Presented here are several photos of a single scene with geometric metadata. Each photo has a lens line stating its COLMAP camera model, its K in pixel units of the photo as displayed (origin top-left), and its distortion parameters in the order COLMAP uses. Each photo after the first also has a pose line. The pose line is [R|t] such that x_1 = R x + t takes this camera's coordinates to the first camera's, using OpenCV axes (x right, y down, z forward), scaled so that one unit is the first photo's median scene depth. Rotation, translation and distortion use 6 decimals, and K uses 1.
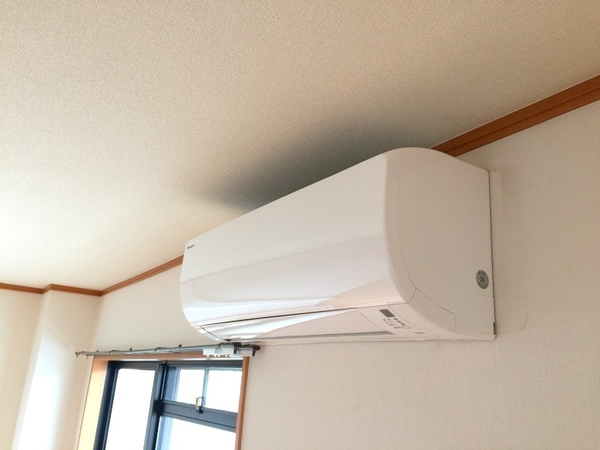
lens RADIAL K [[513.0, 0, 300.0], [0, 513.0, 225.0], [0, 0, 1]] dist [0.032649, -0.002860]
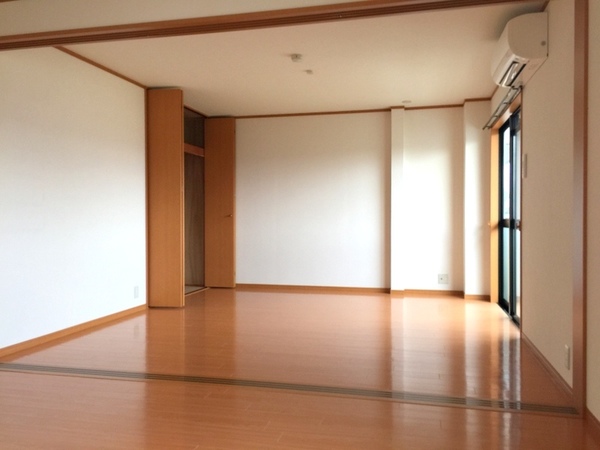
lens RADIAL K [[513.0, 0, 300.0], [0, 513.0, 225.0], [0, 0, 1]] dist [0.032649, -0.002860]
pose [[0.675276, -0.058886, -0.735211, 0.795228], [0.262686, 0.950646, 0.165132, 0.116036], [0.689201, -0.304639, 0.657417, -1.364028]]
